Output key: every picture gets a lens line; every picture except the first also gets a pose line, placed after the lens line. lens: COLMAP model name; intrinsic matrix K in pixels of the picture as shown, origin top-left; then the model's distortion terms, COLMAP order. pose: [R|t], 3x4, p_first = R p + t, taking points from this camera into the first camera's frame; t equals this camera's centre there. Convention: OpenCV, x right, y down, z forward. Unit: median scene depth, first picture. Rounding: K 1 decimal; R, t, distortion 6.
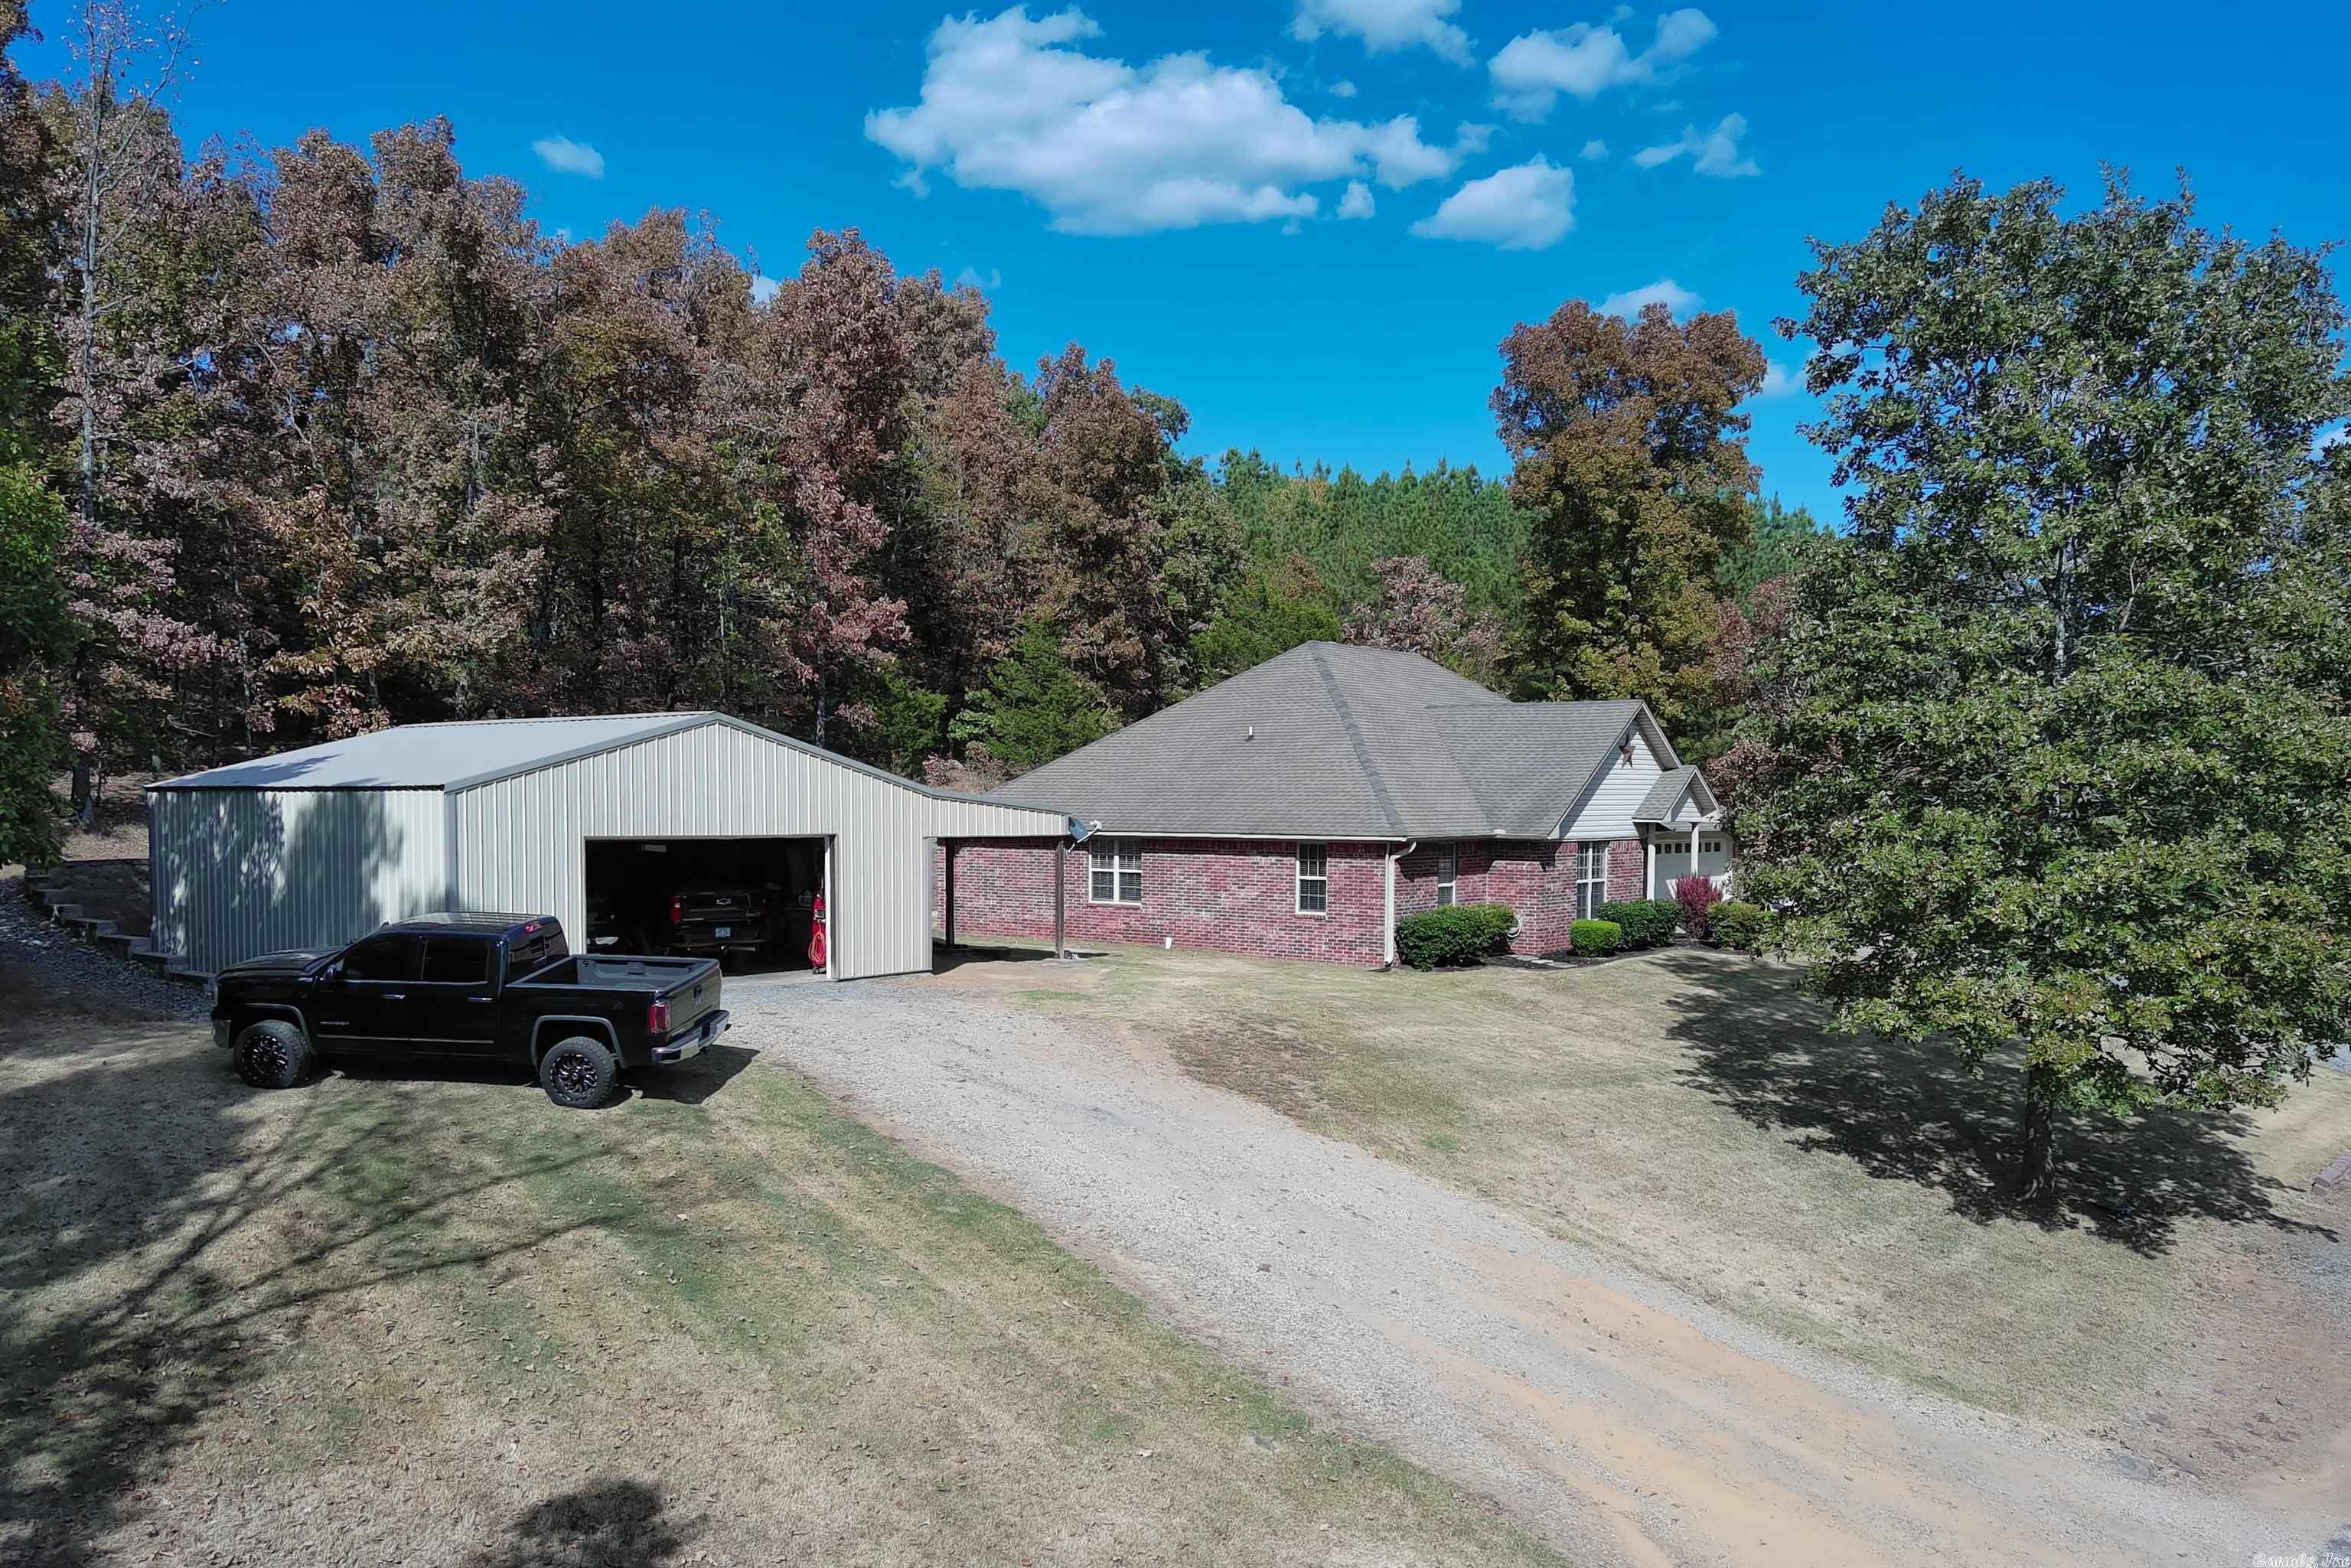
lens RADIAL K [[1951.6, 0, 1111.8], [0, 1951.6, 827.8], [0, 0, 1]] dist [0.048774, 0.014258]
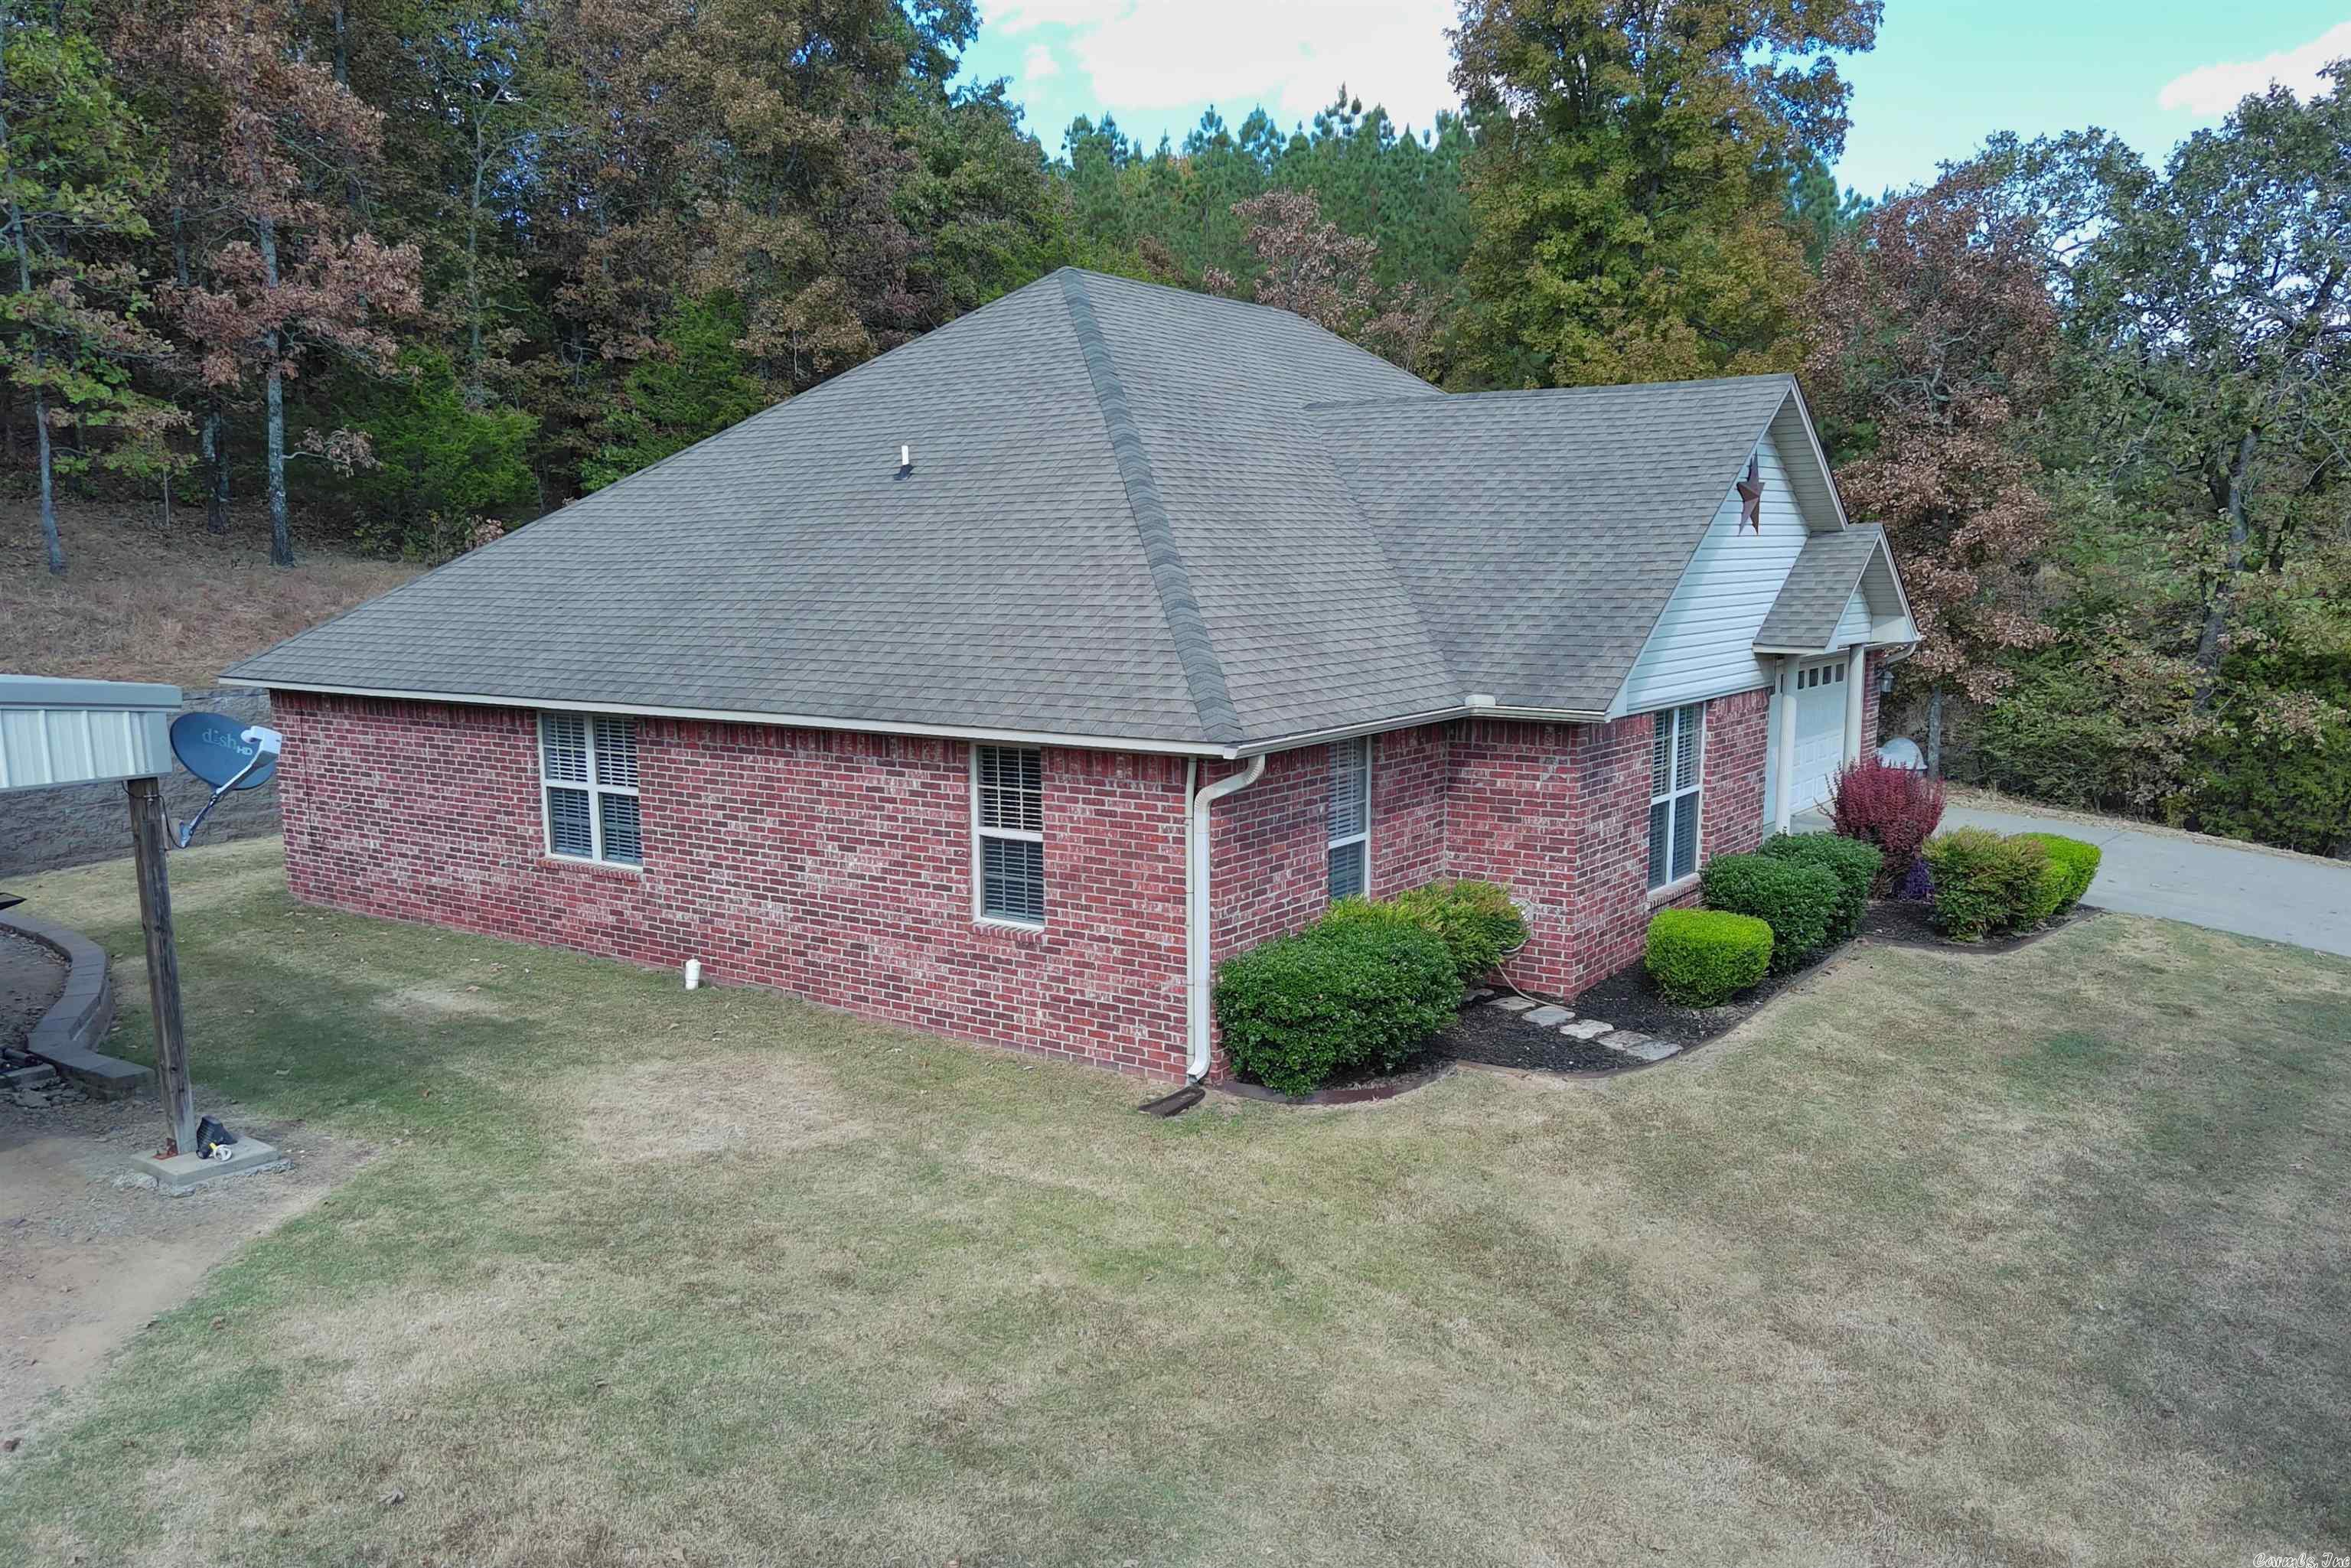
lens RADIAL K [[1753.2, 0, 1165.0], [0, 1753.2, 864.9], [0, 0, 1]] dist [0.014935, -0.023017]
pose [[0.997563, -0.023600, 0.065665, 0.110367], [0.012778, 0.986940, 0.160584, -0.023767], [-0.068598, -0.159353, 0.984836, 0.652898]]
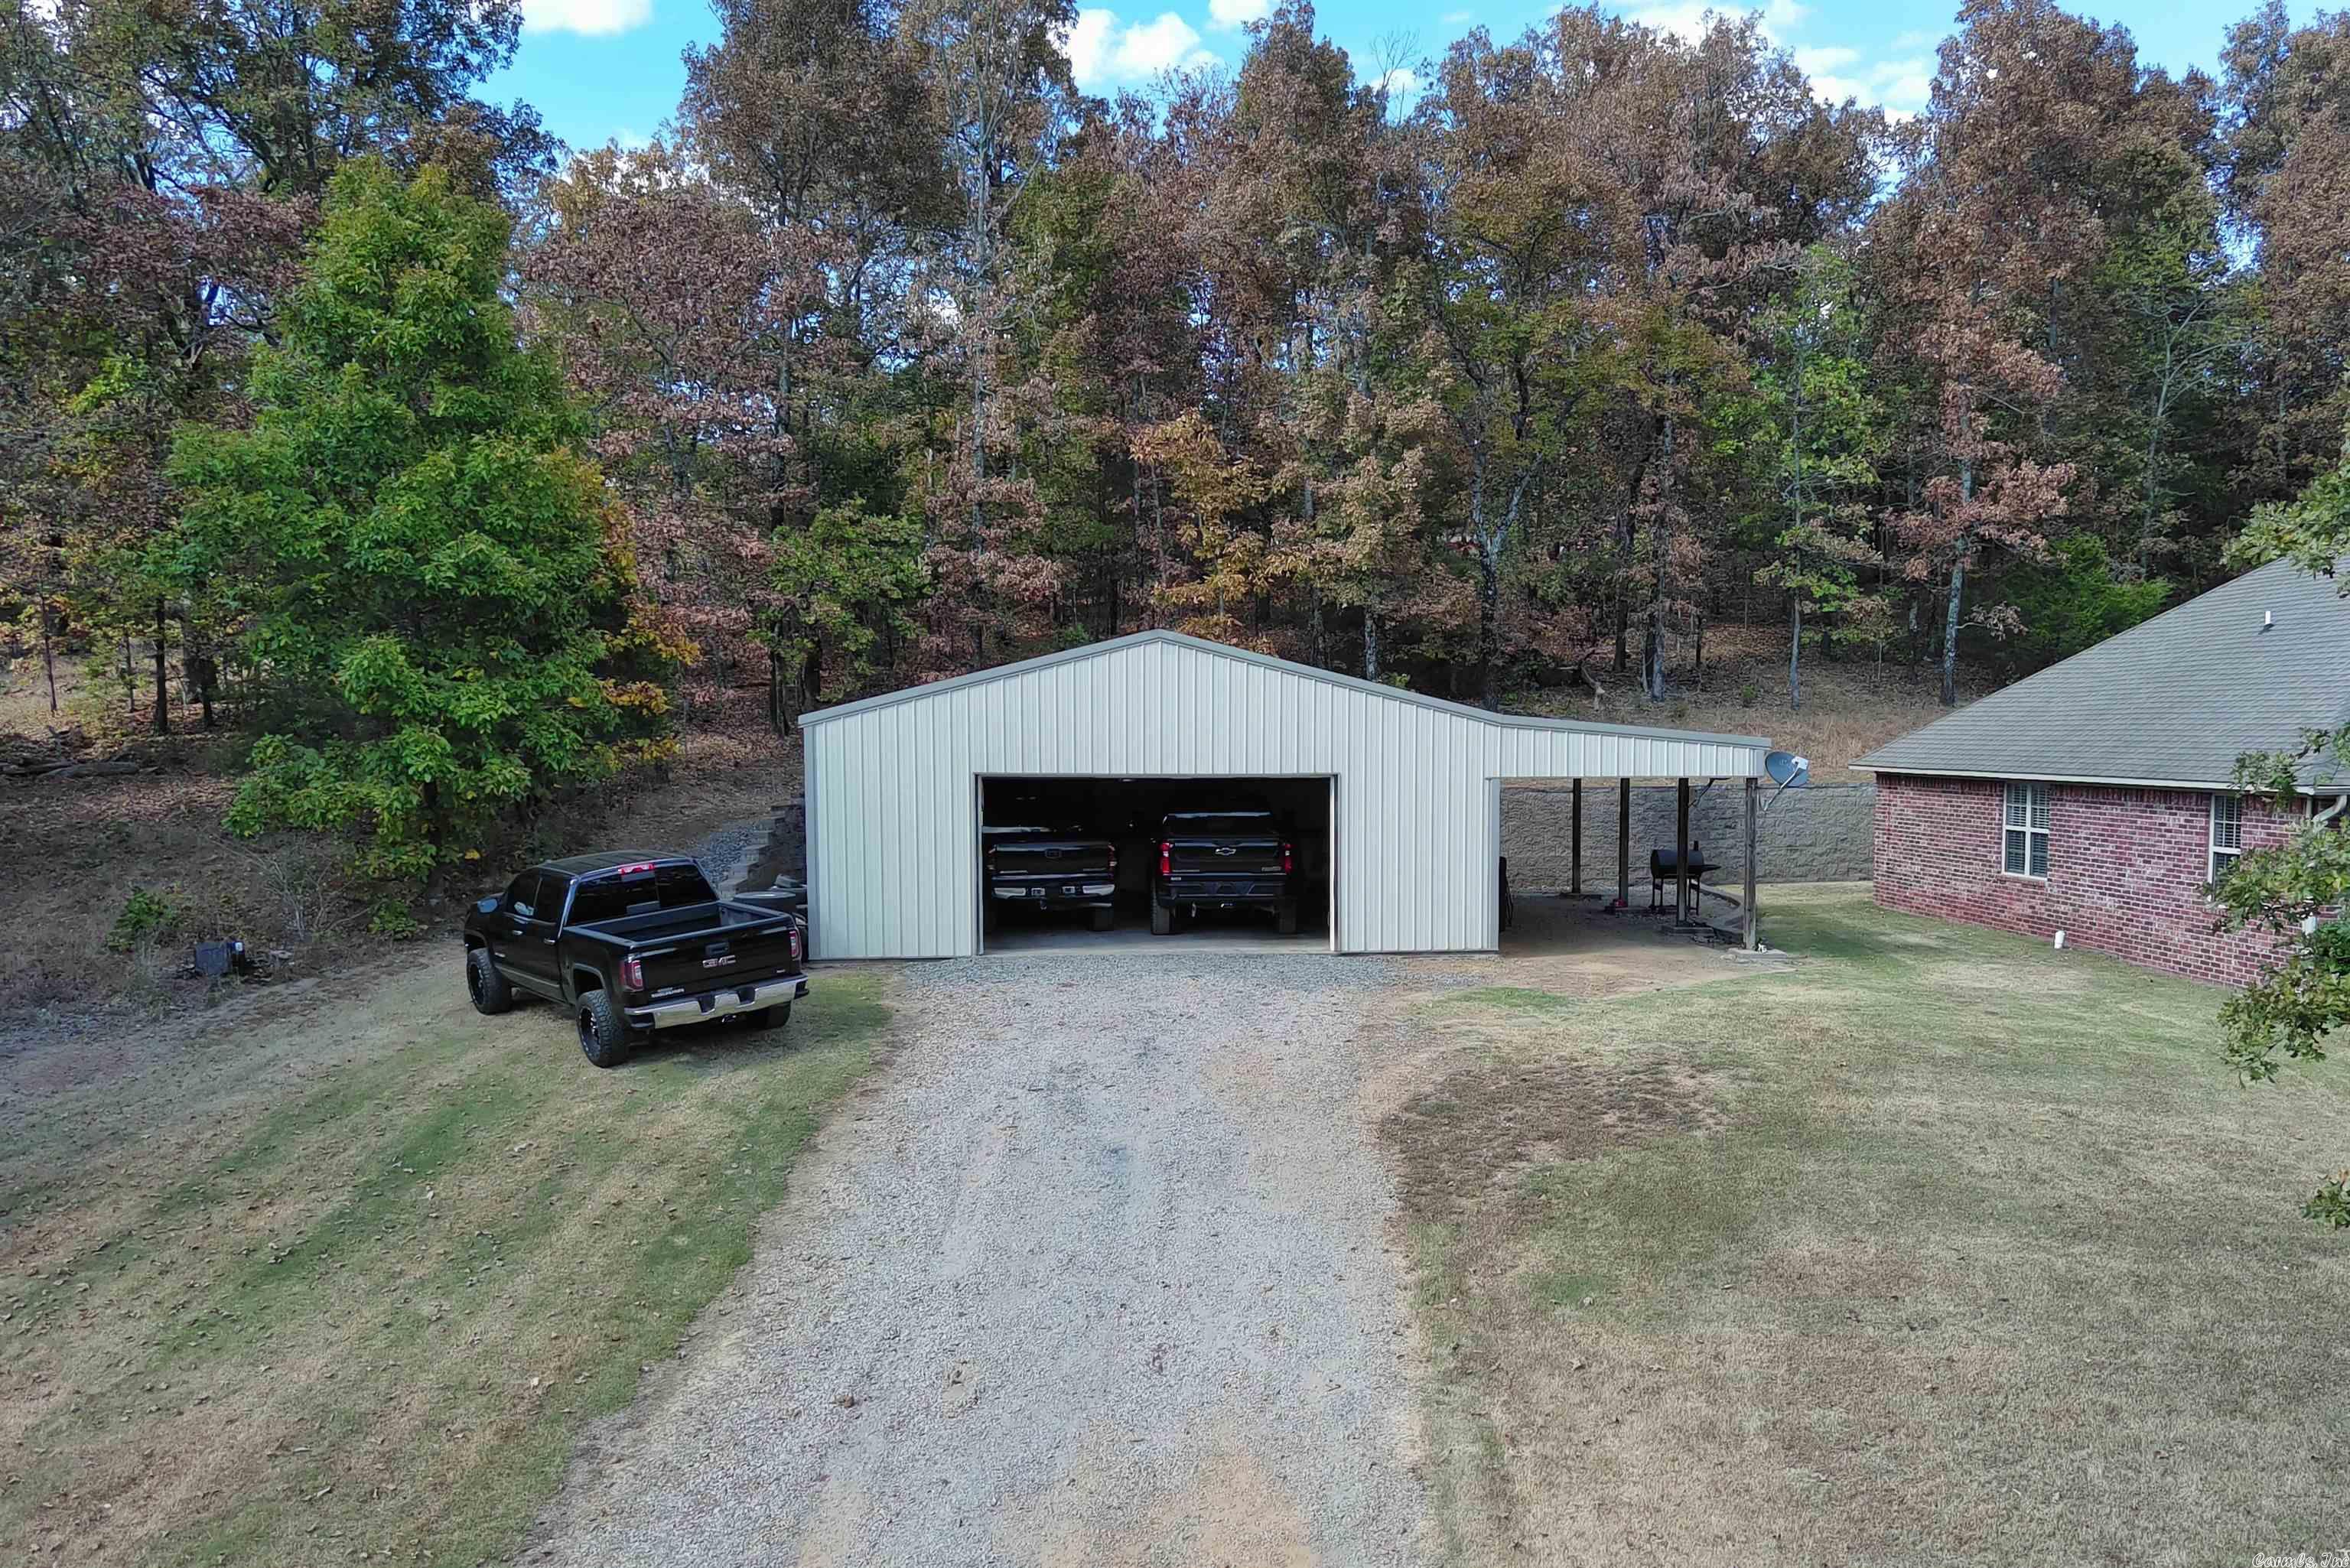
lens RADIAL K [[2046.1, 0, 1188.1], [0, 2046.1, 866.9], [0, 0, 1]] dist [-0.000004, 0.017957]
pose [[0.684046, 0.043088, -0.728165, 0.351852], [-0.006102, 0.998557, 0.053356, -0.002035], [0.729414, -0.032054, 0.683322, 0.309308]]
